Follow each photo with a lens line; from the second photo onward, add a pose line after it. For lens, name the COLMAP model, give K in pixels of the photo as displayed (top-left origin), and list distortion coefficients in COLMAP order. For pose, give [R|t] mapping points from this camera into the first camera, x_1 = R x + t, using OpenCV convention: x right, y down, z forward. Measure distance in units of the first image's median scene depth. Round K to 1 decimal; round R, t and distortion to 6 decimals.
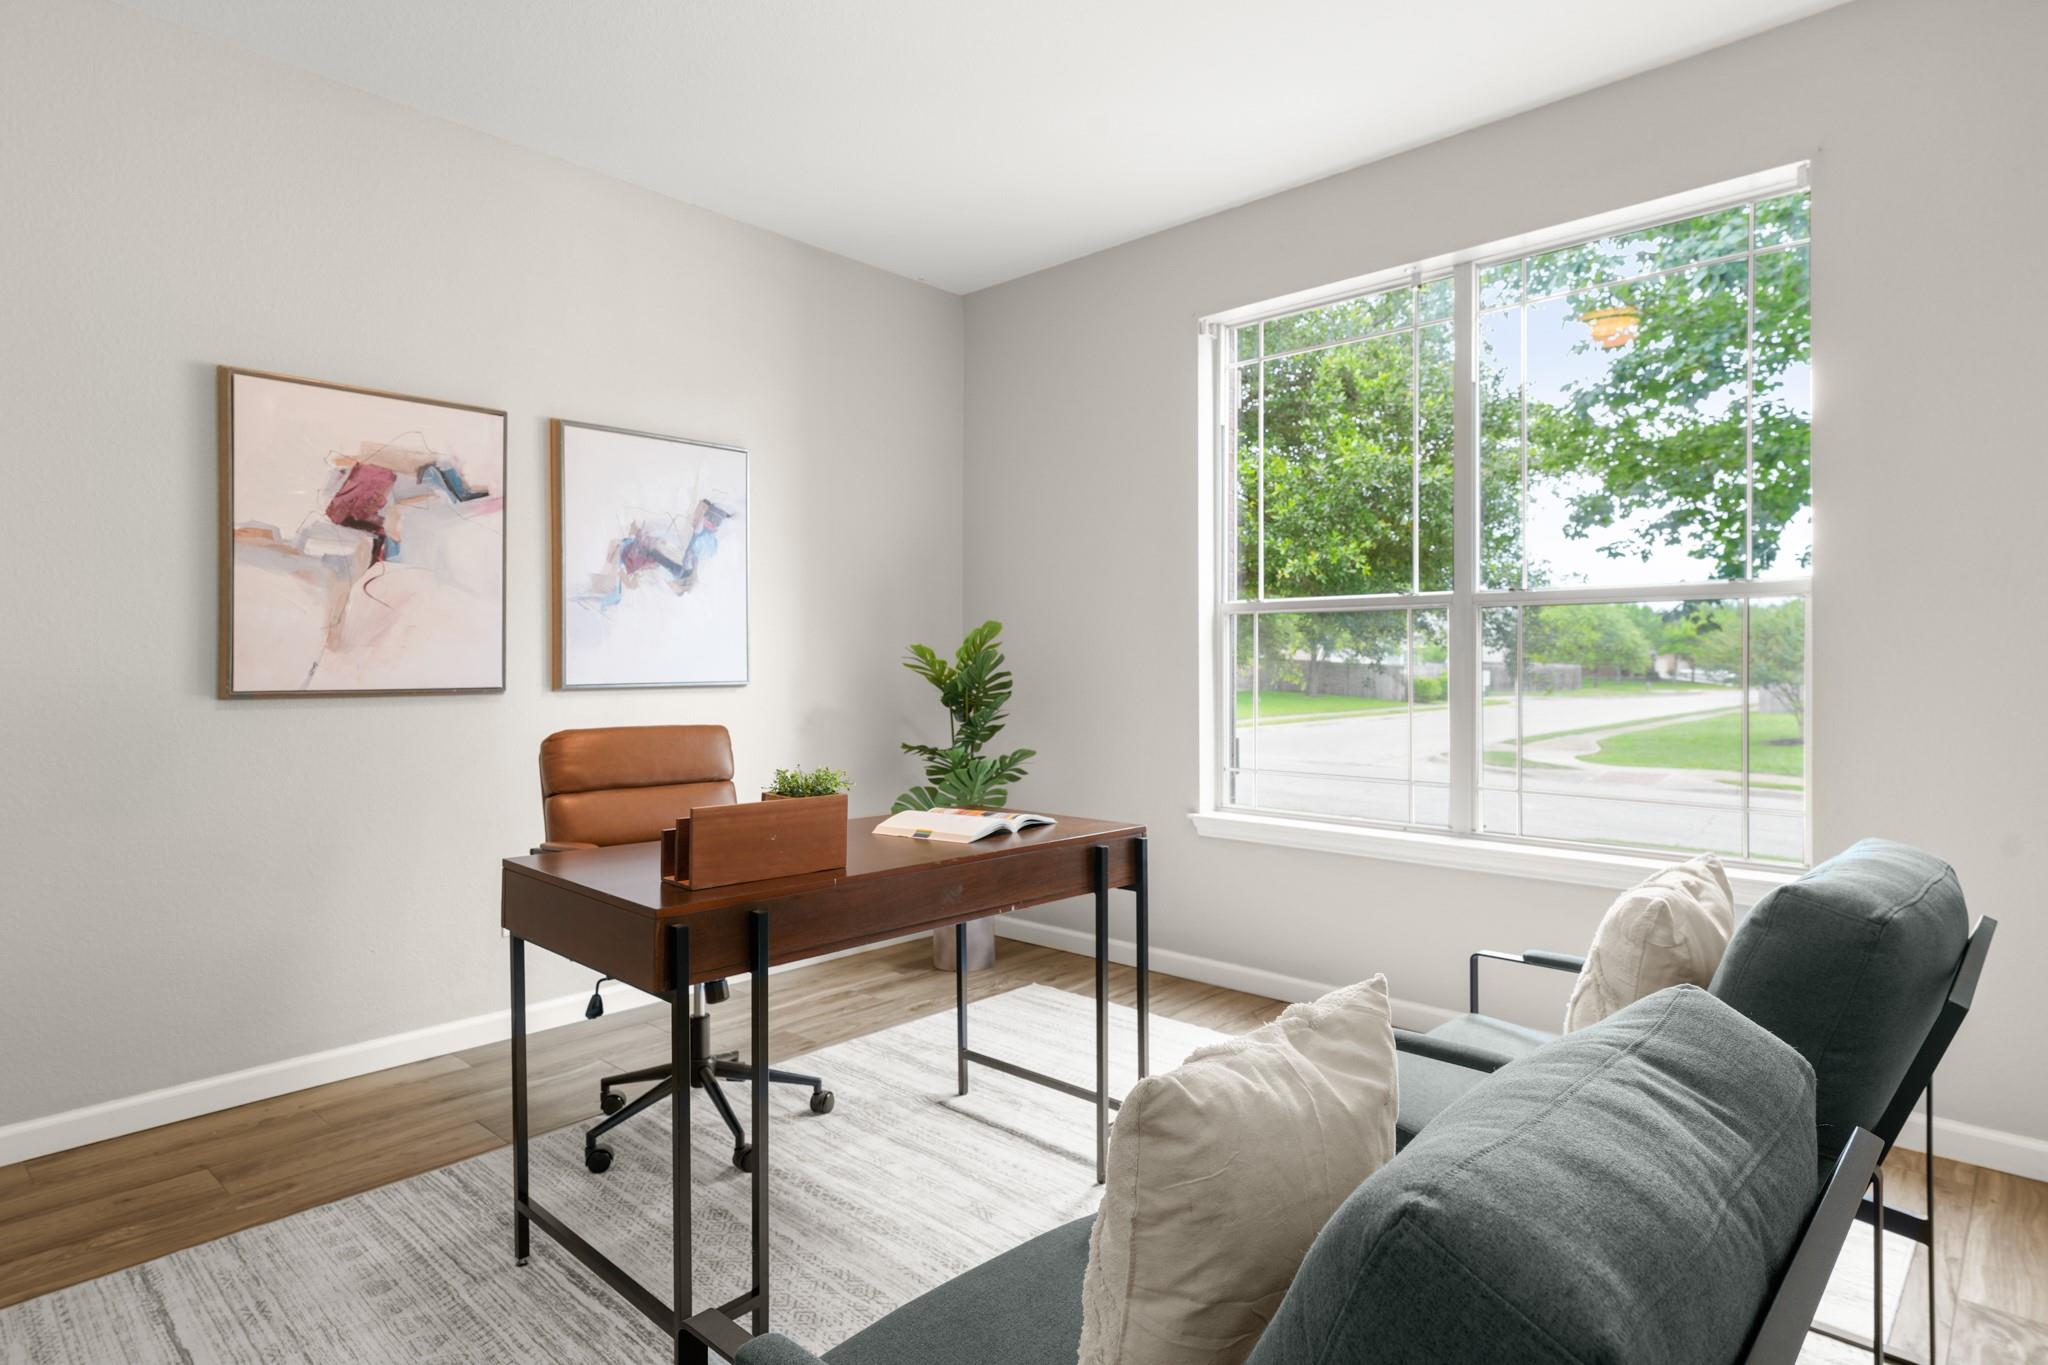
lens RADIAL K [[1102.4, 0, 1026.3], [0, 1102.4, 667.3], [0, 0, 1]] dist [0.009846, 0.006274]
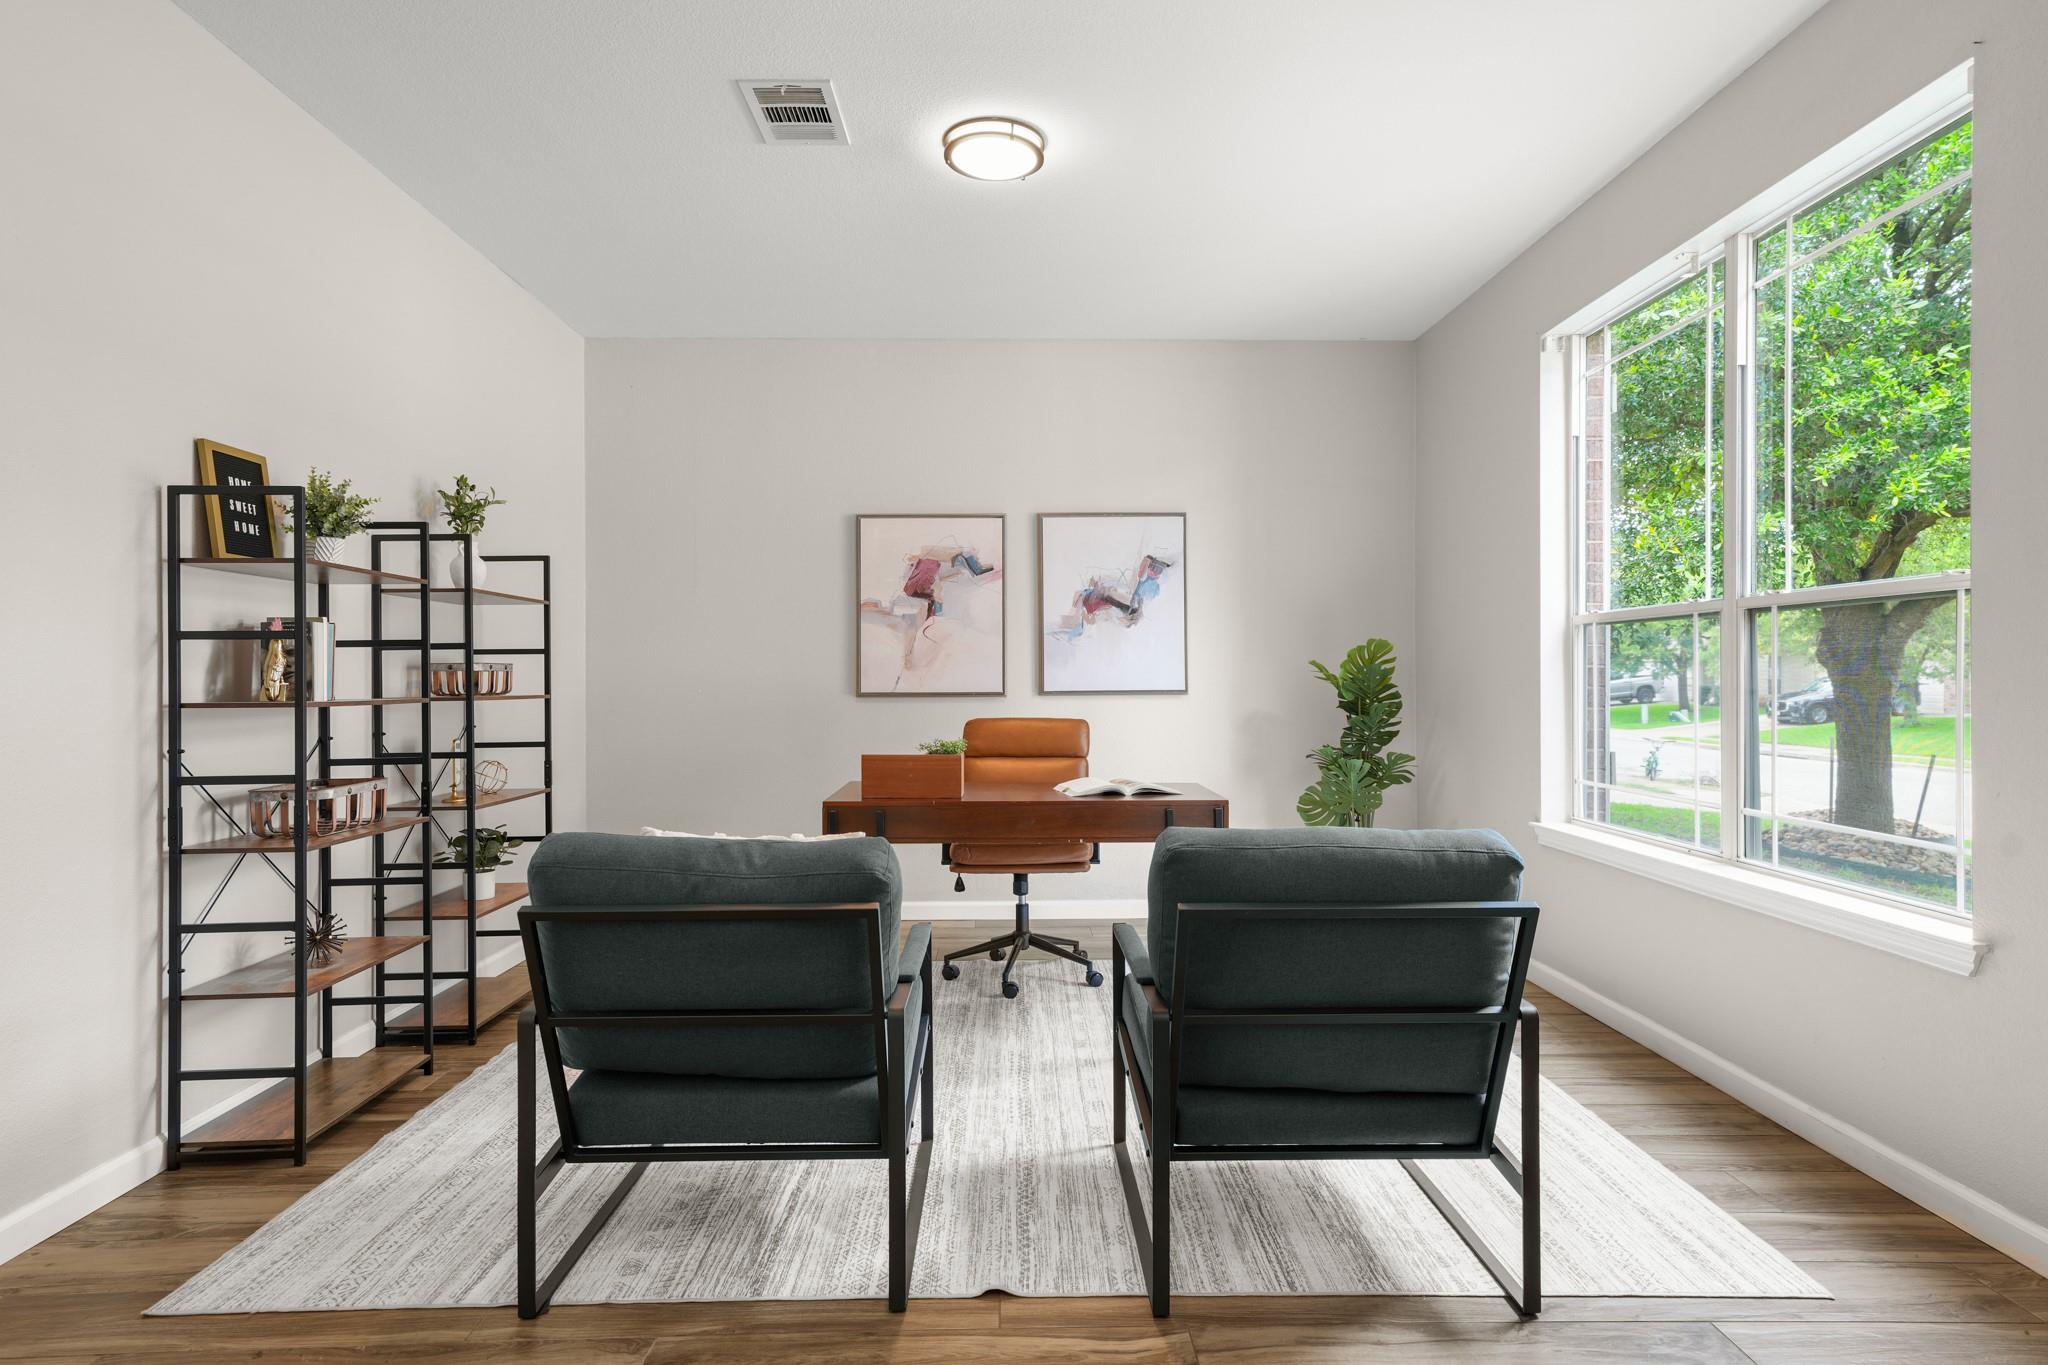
lens RADIAL K [[1102.4, 0, 1024.0], [0, 1102.4, 684.0], [0, 0, 1]] dist [0.009846, 0.006274]
pose [[0.702209, 0.002311, -0.711967, 0.672819], [-0.000131, 0.999995, 0.003116, 0.001764], [0.711971, -0.002095, 0.702206, -0.069828]]
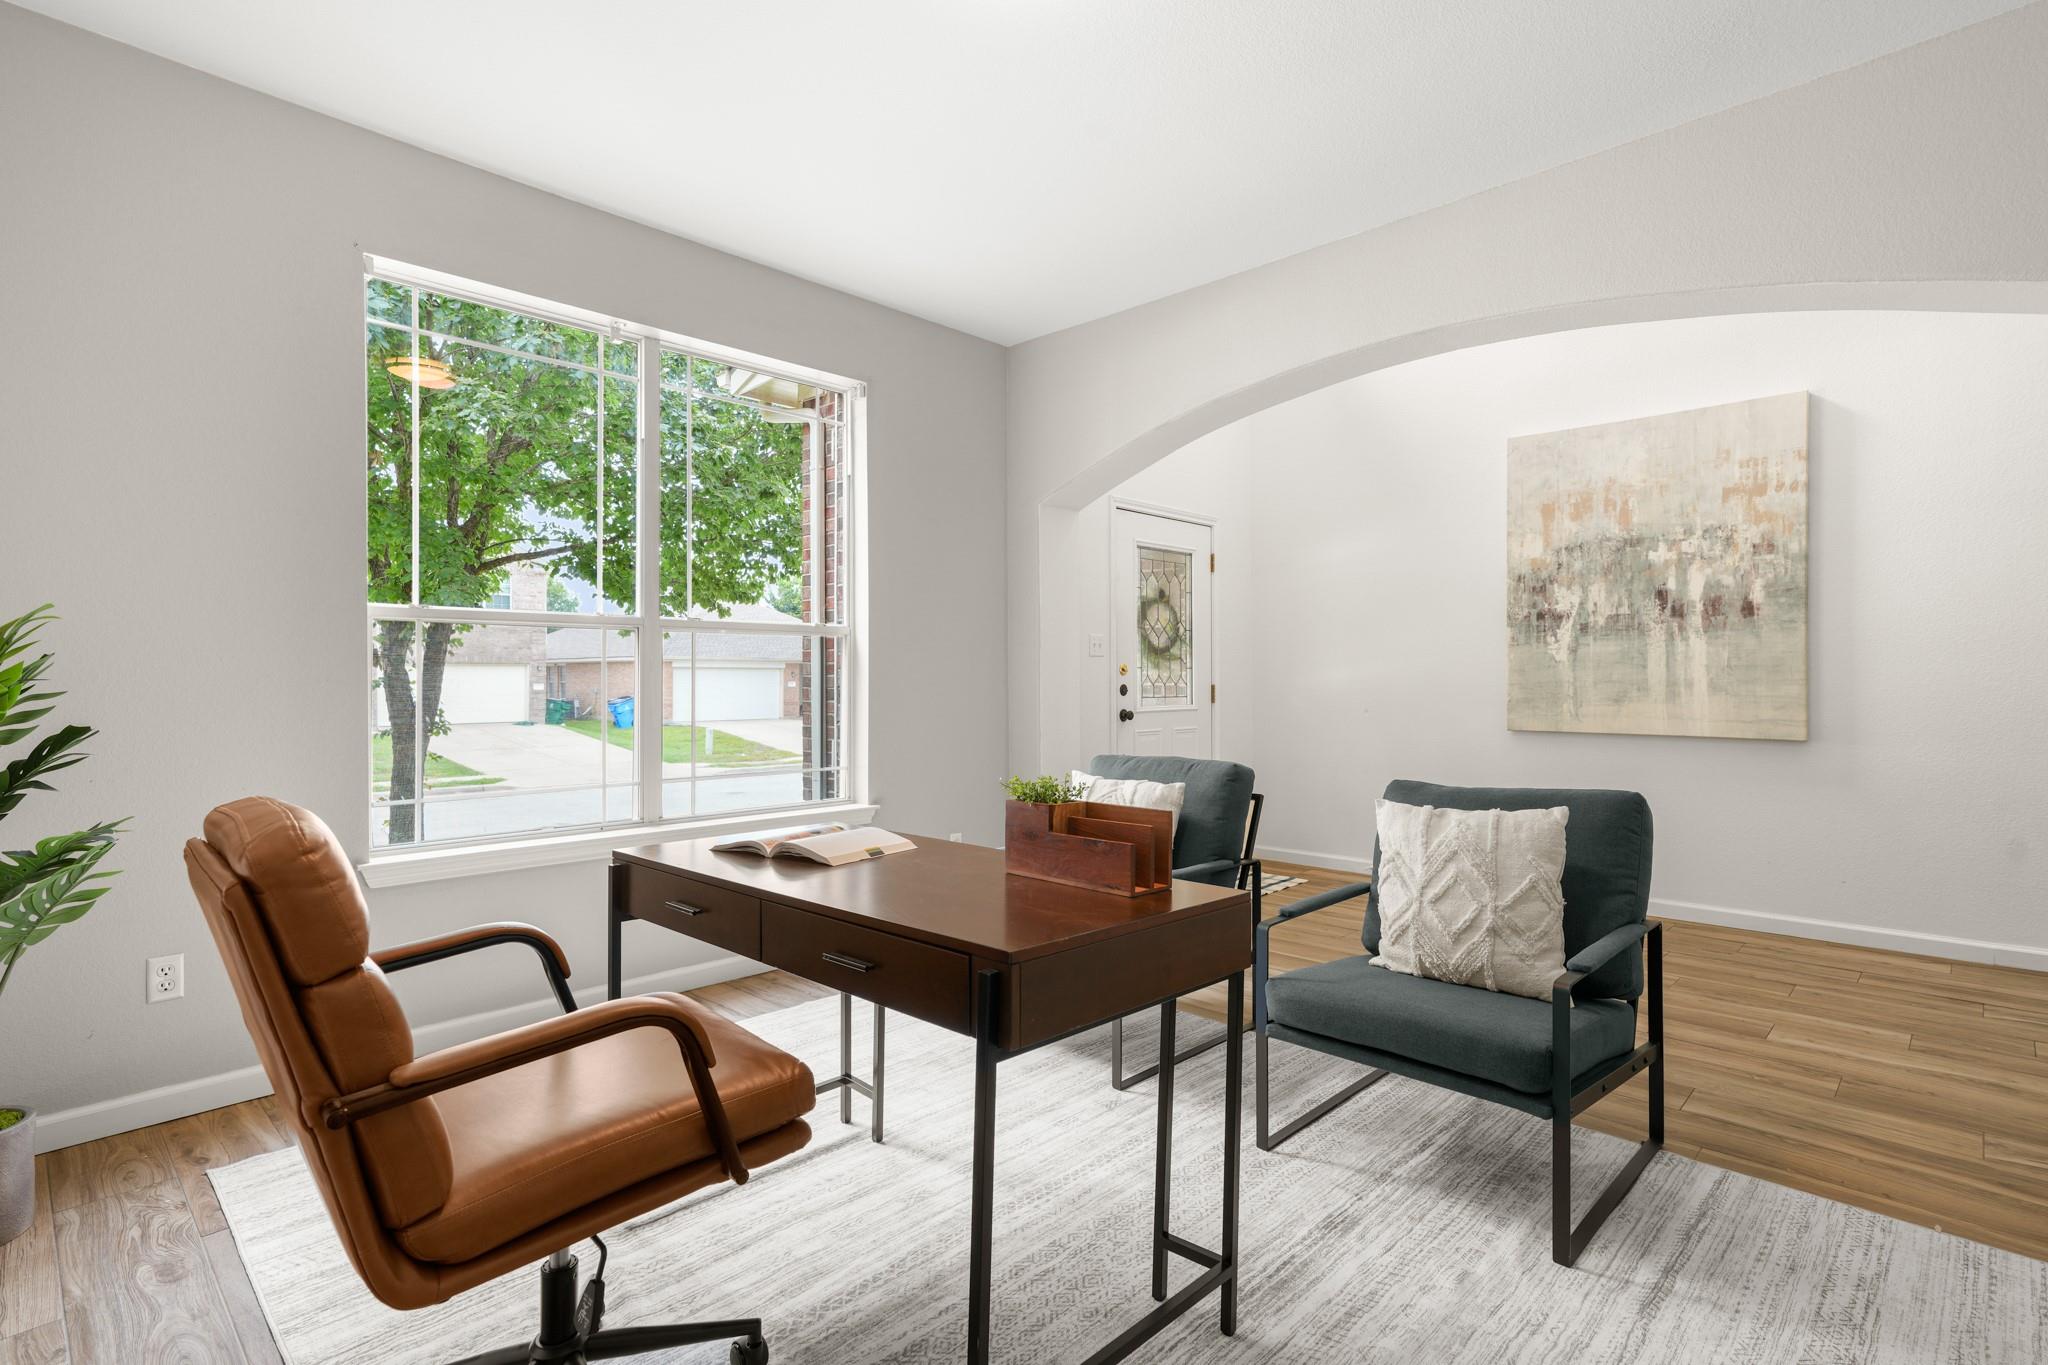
lens RADIAL K [[999.9, 0, 1020.6], [0, 999.9, 681.6], [0, 0, 1]] dist [0.012380, 0.004168]
pose [[0.017468, -0.000589, 0.999847, -0.686638], [0.004523, 0.999990, 0.000510, 0.002649], [-0.999837, 0.004513, 0.017471, 0.610984]]
